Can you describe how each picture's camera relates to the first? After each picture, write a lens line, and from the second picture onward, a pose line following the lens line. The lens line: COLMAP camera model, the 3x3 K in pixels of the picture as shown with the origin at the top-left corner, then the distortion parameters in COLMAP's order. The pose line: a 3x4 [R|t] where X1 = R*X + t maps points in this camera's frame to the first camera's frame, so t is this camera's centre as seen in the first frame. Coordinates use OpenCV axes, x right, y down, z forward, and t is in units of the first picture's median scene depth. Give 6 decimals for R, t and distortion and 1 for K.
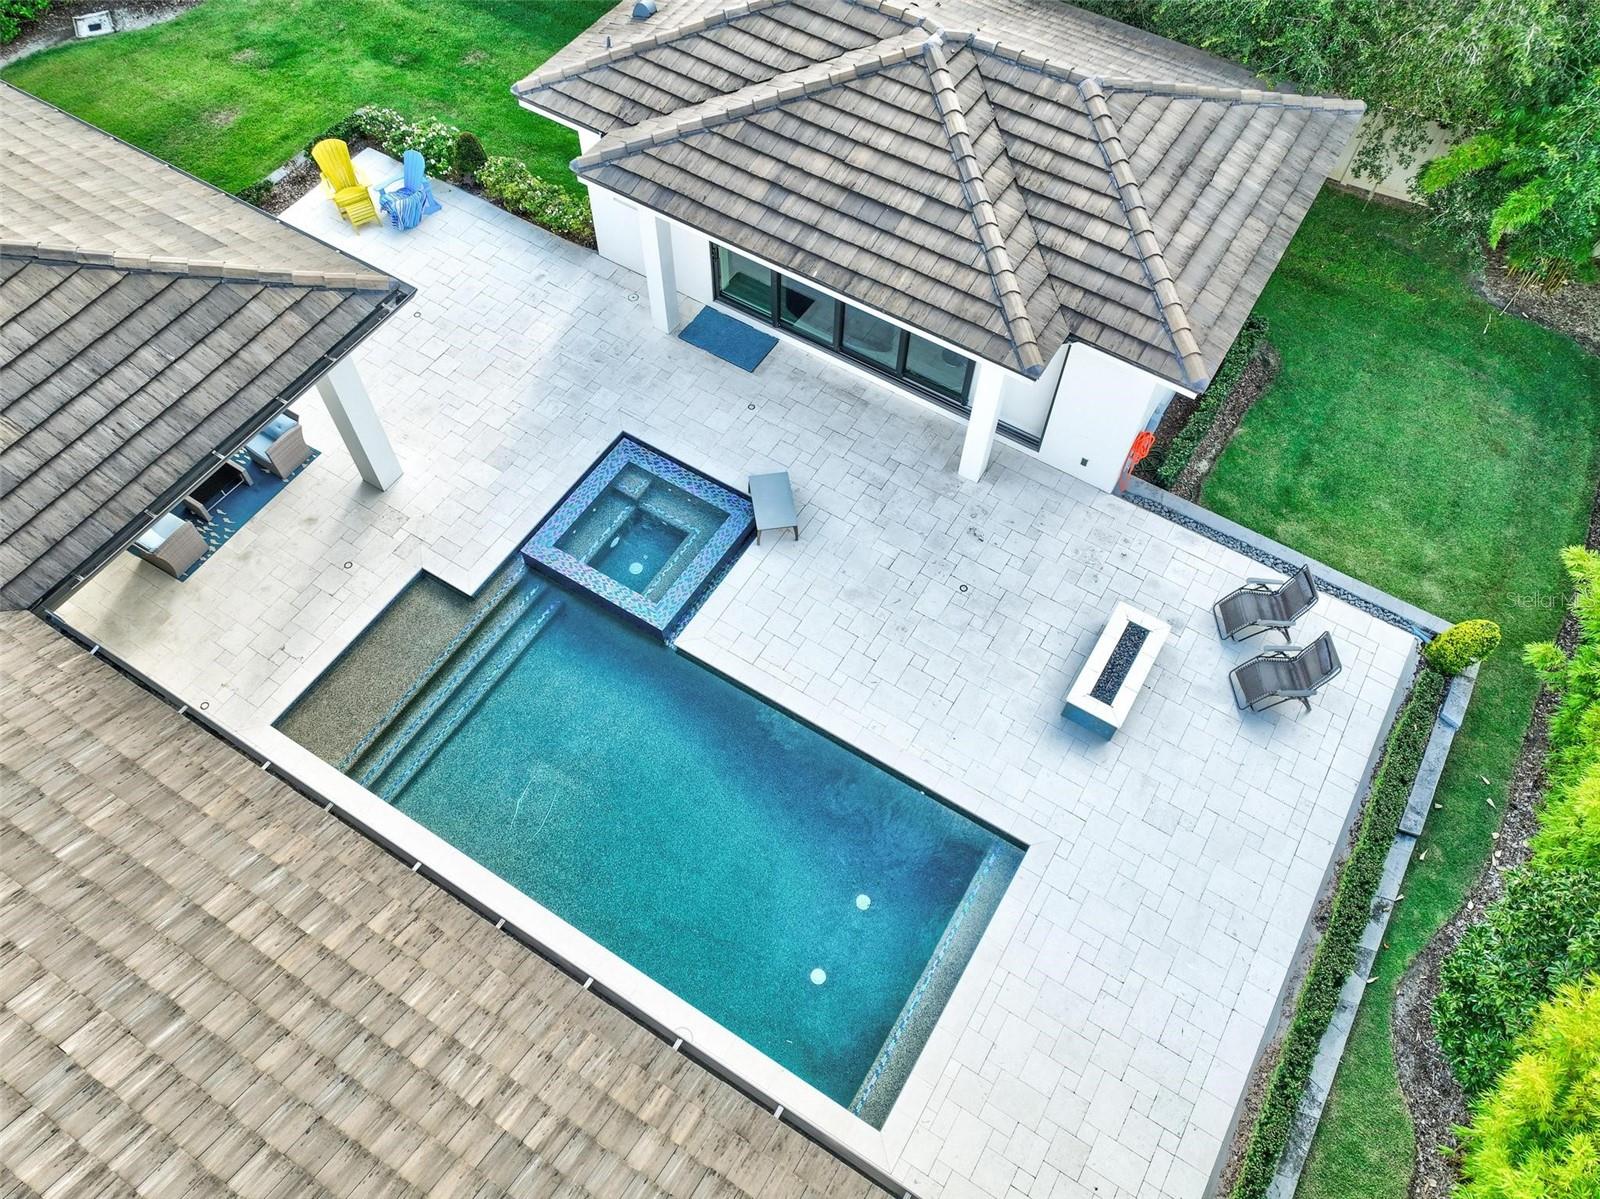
lens RADIAL K [[1121.6, 0, 800.7], [0, 1121.6, 605.7], [0, 0, 1]] dist [0.002962, 0.011354]
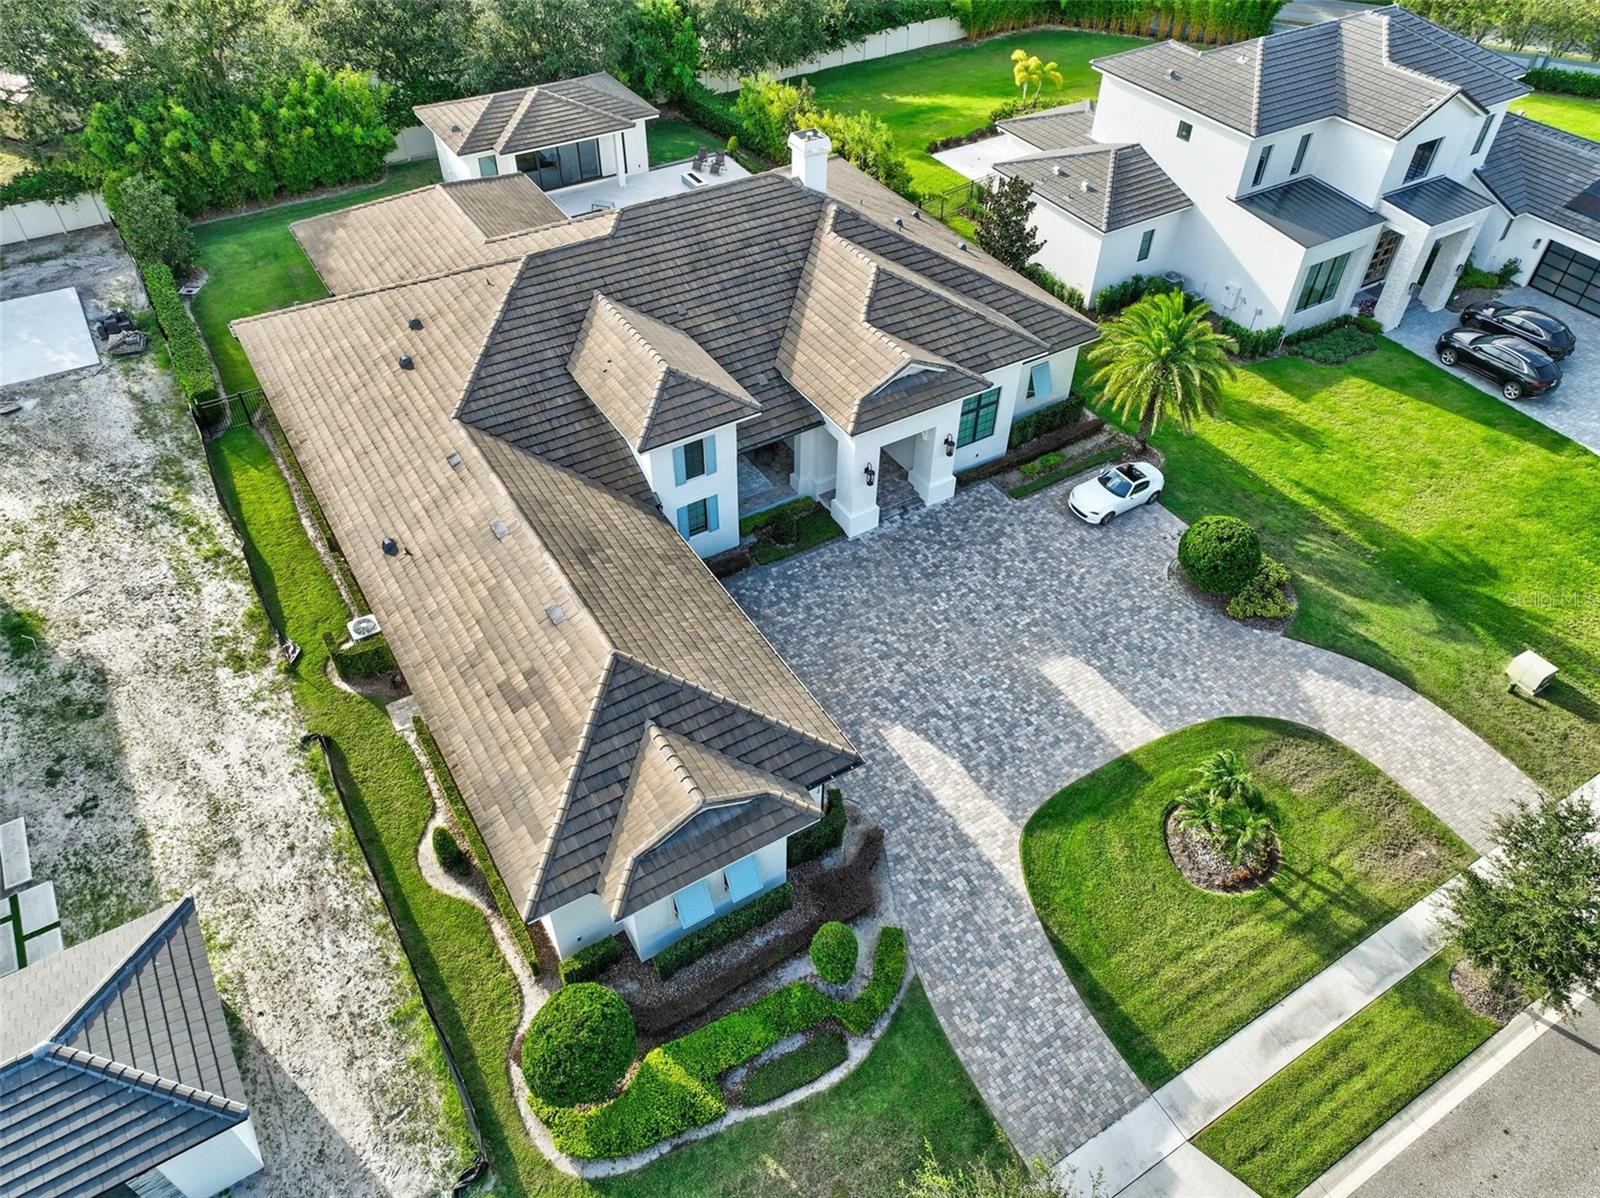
lens RADIAL K [[1121.6, 0, 800.7], [0, 1121.6, 605.2], [0, 0, 1]] dist [0.002962, 0.011354]
pose [[0.447904, -0.632363, 0.632059, -2.925770], [0.759453, 0.642150, 0.104279, 0.864999], [-0.471819, 0.433313, 0.767872, -1.522954]]
